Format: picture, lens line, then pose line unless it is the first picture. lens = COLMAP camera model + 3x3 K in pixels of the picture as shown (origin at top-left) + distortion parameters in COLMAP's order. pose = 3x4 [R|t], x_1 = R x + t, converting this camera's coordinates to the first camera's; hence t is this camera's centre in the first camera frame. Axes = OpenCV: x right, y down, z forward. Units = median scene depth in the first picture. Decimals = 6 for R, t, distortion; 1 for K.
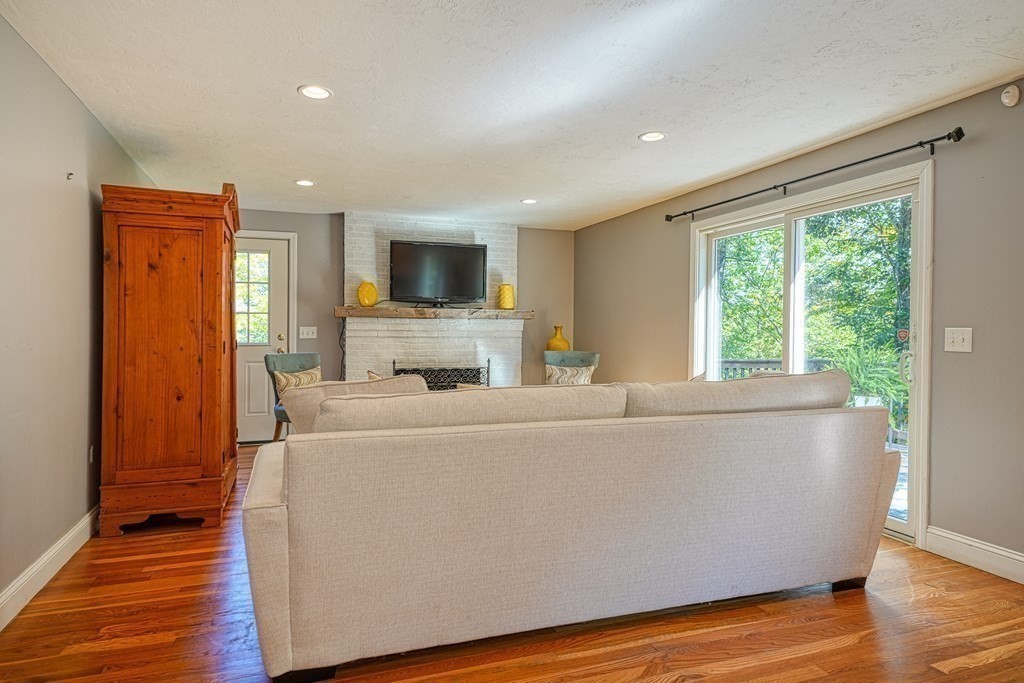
lens RADIAL K [[605.1, 0, 508.0], [0, 605.1, 337.6], [0, 0, 1]] dist [-0.004978, -0.000641]
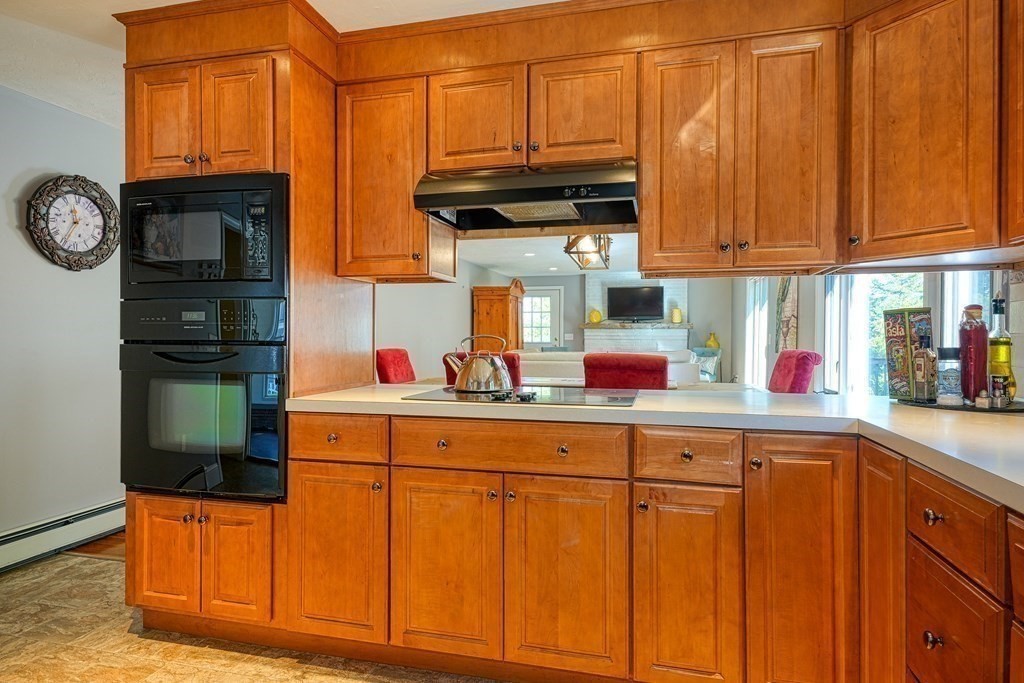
lens RADIAL K [[605.1, 0, 514.4], [0, 605.1, 341.4], [0, 0, 1]] dist [-0.004978, -0.000641]
pose [[0.819452, 0.002388, -0.573143, 0.650293], [-0.005240, 0.999981, -0.003326, 0.013973], [0.573124, 0.005729, 0.819449, -0.716475]]
